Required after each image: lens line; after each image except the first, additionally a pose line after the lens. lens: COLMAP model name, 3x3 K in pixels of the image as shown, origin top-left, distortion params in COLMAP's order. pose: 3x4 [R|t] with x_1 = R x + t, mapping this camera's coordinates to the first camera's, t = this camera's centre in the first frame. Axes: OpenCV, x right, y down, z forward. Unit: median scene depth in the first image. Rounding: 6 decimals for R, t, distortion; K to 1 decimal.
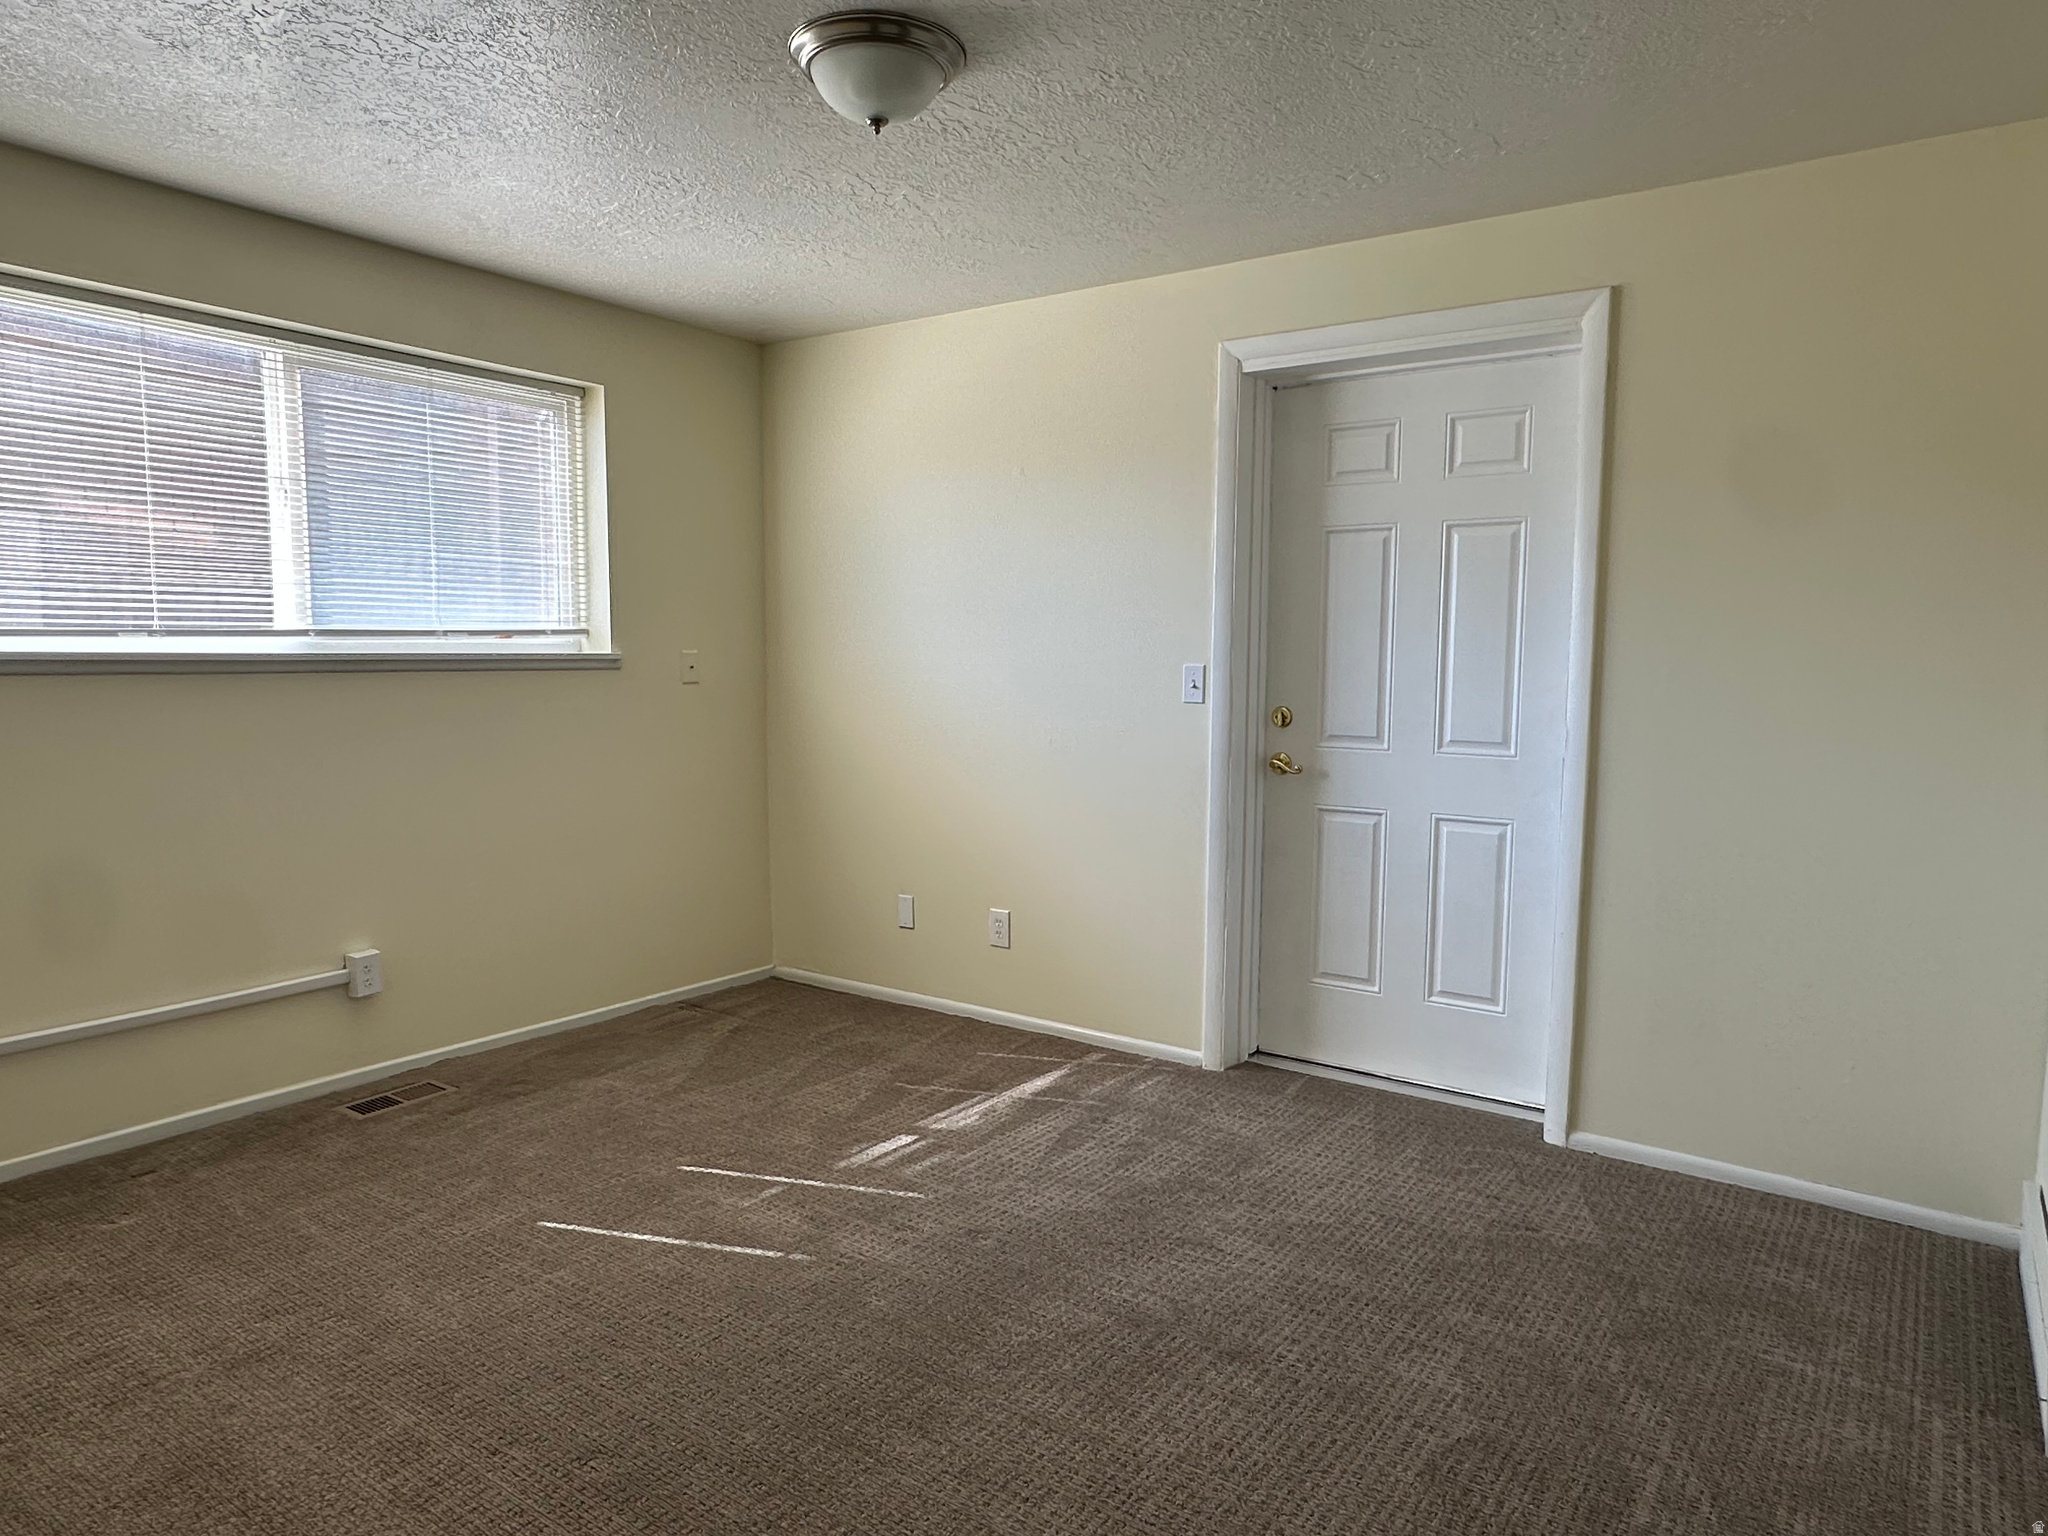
lens RADIAL K [[1290.1, 0, 1013.7], [0, 1290.1, 766.7], [0, 0, 1]] dist [-0.001717, -0.000095]
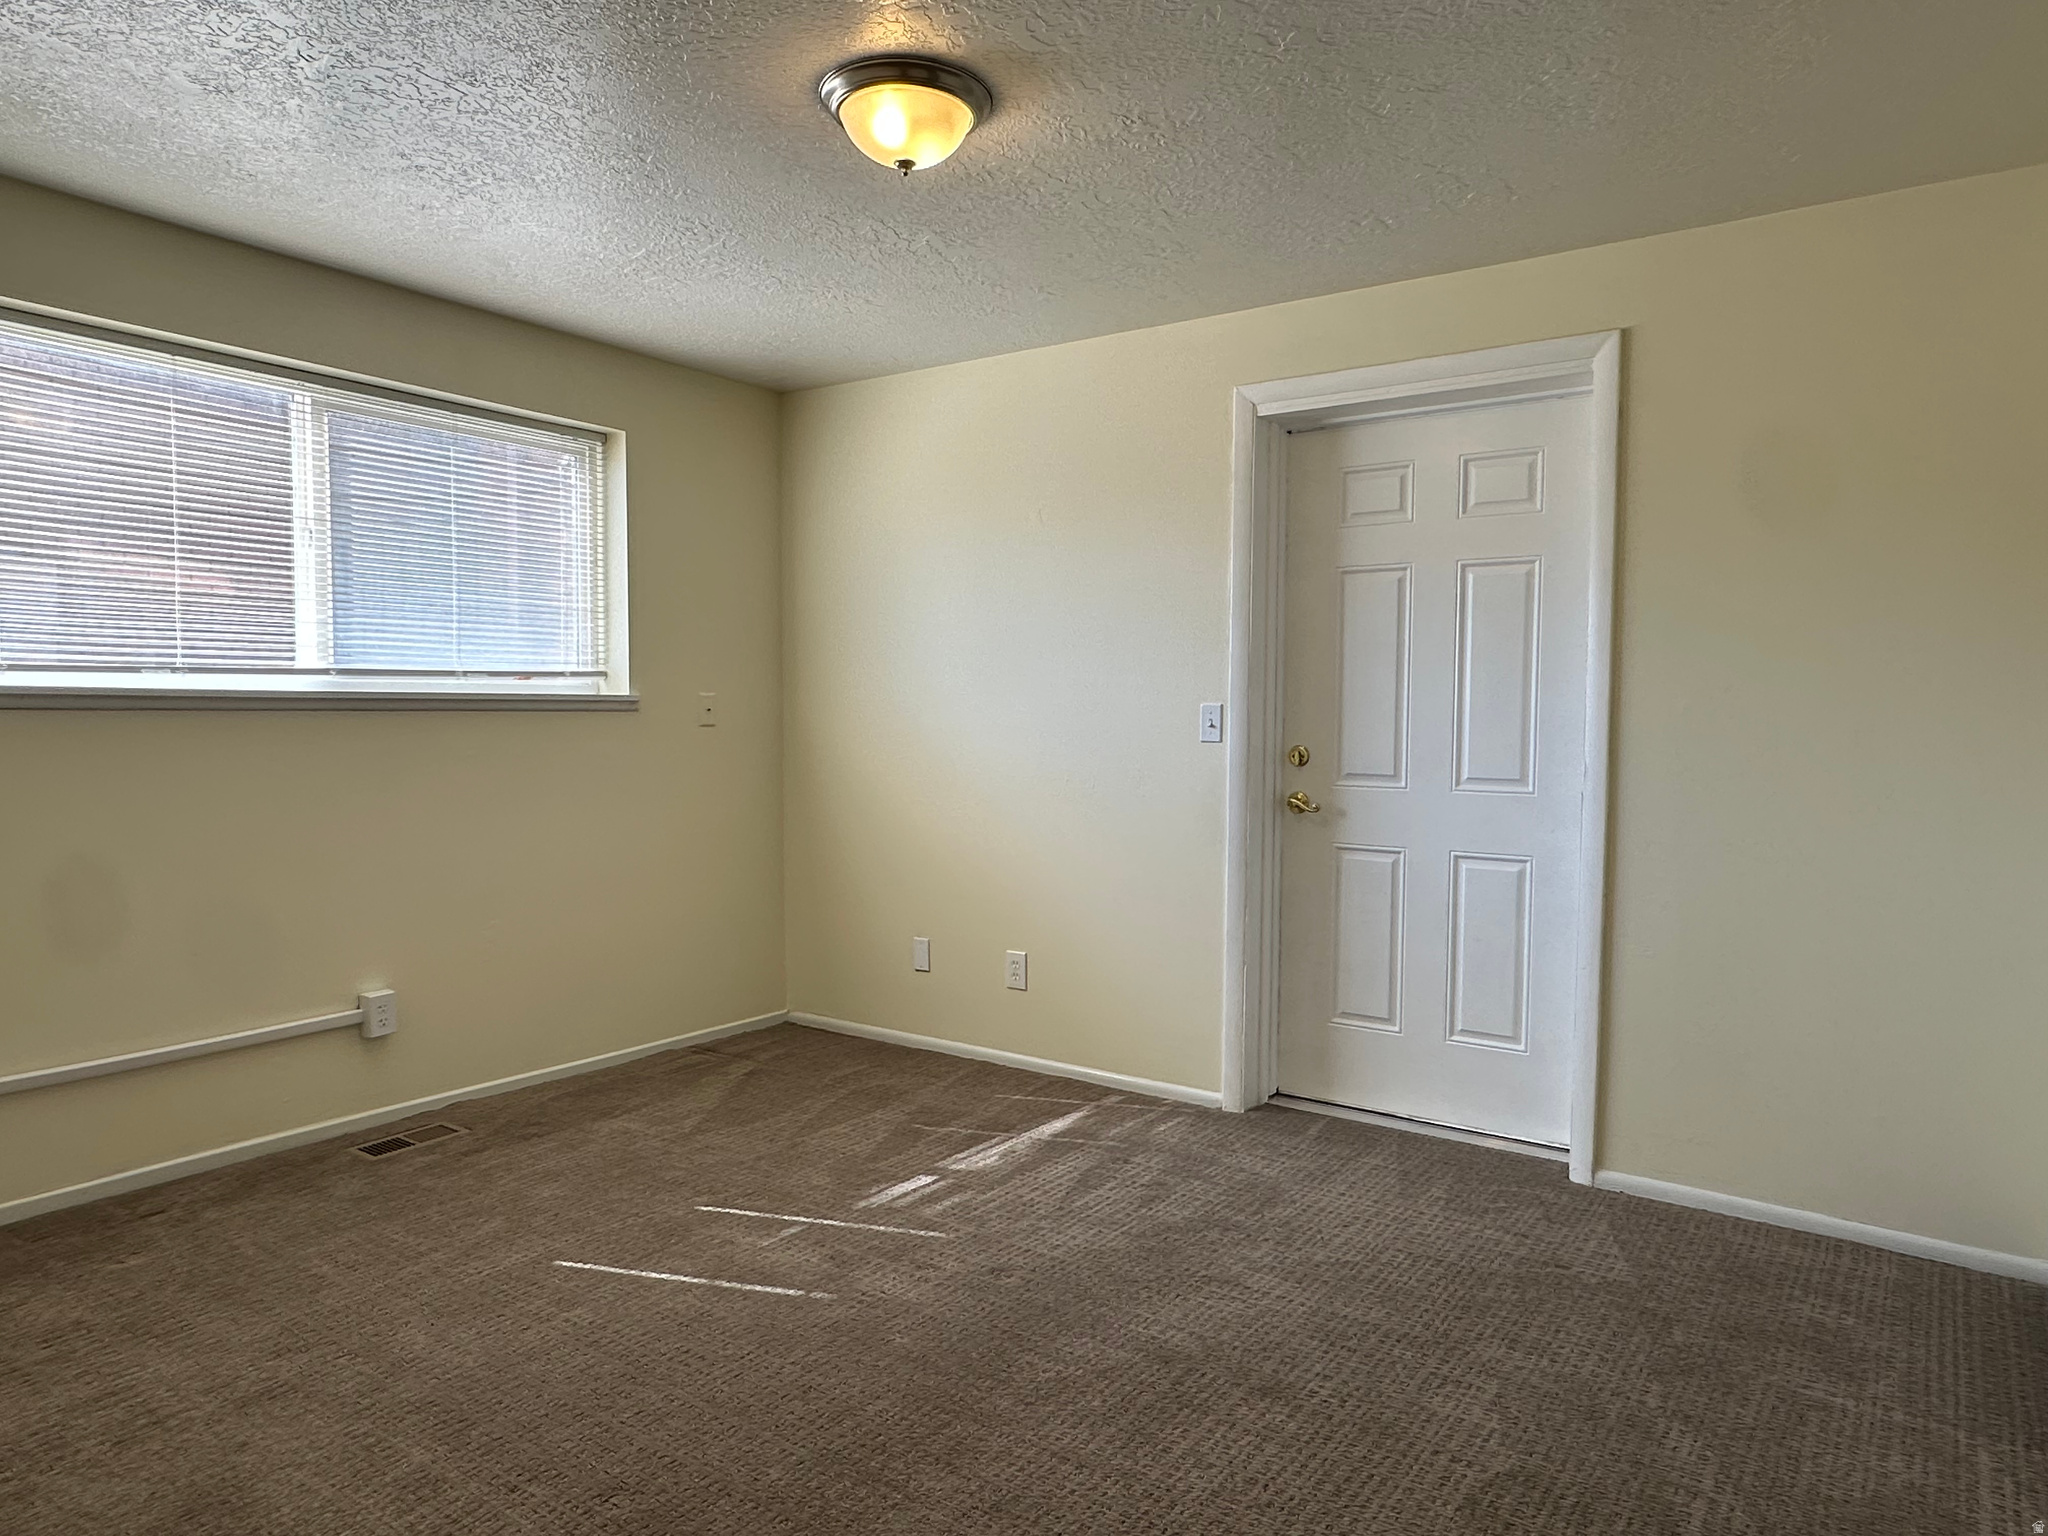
lens RADIAL K [[1289.2, 0, 1024.0], [0, 1289.2, 768.0], [0, 0, 1]] dist [-0.001717, -0.000162]
pose [[0.999994, -0.000530, 0.003547, -0.012242], [0.000685, 0.999039, -0.043833, 0.018559], [-0.003521, 0.043835, 0.999033, -0.000855]]
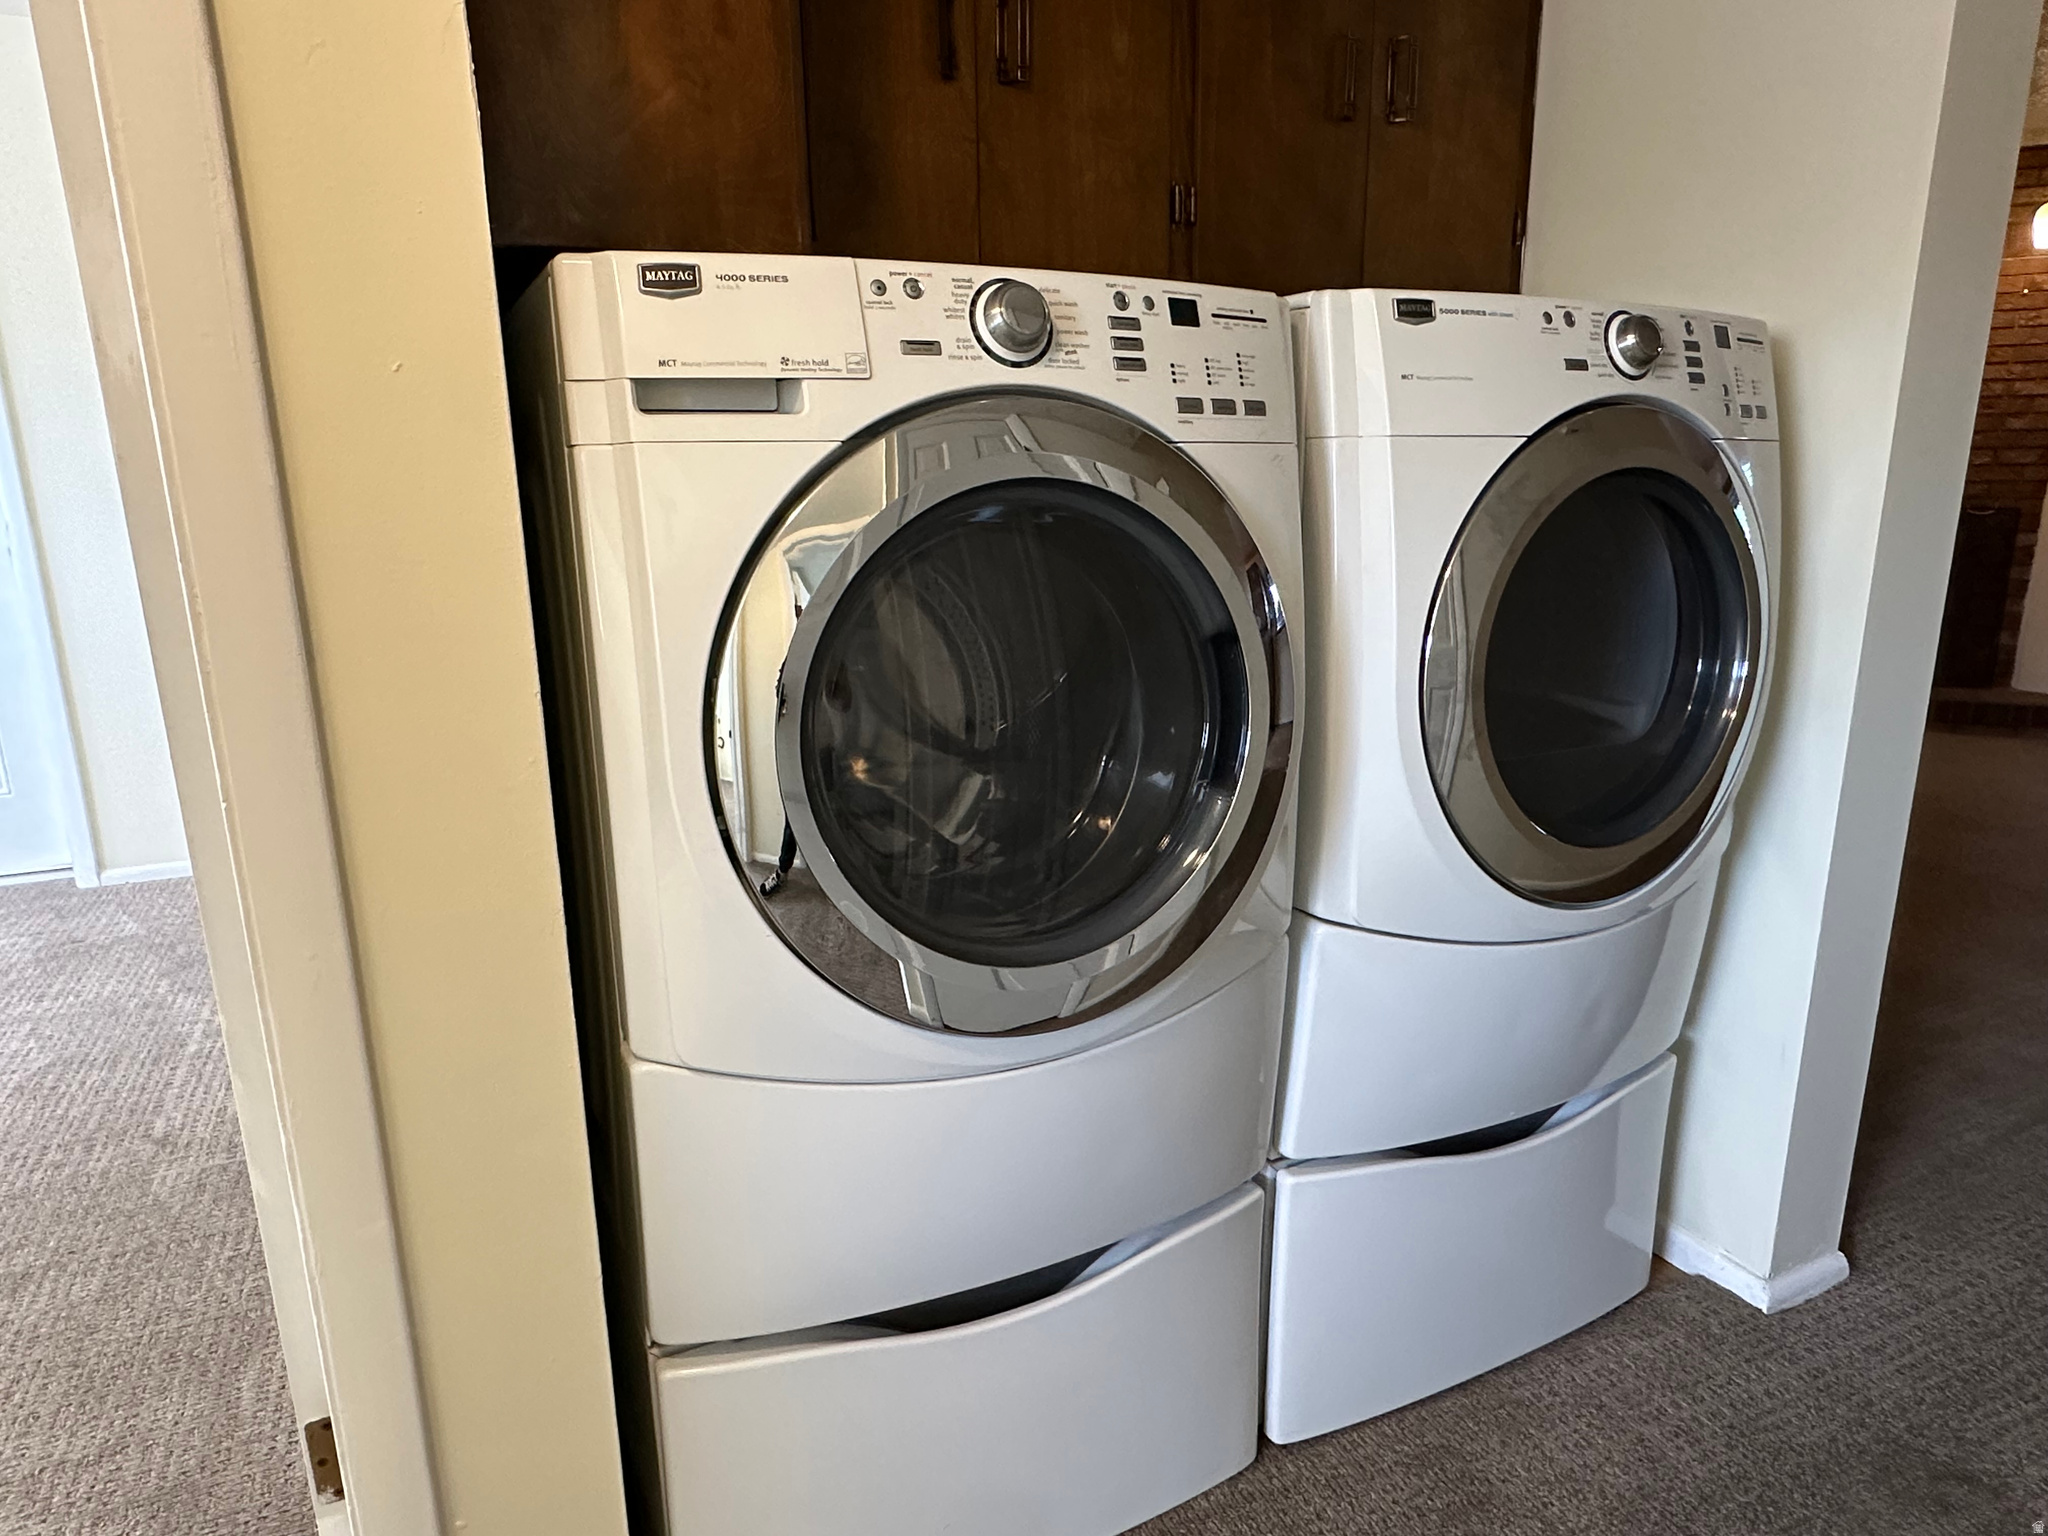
lens RADIAL K [[1289.2, 0, 1024.0], [0, 1289.2, 768.0], [0, 0, 1]] dist [-0.001717, -0.000162]
pose [[0.493079, -0.223075, 0.840899, -0.122083], [0.100609, 0.974704, 0.199577, 0.047813], [-0.864148, -0.013805, 0.503049, -0.325578]]
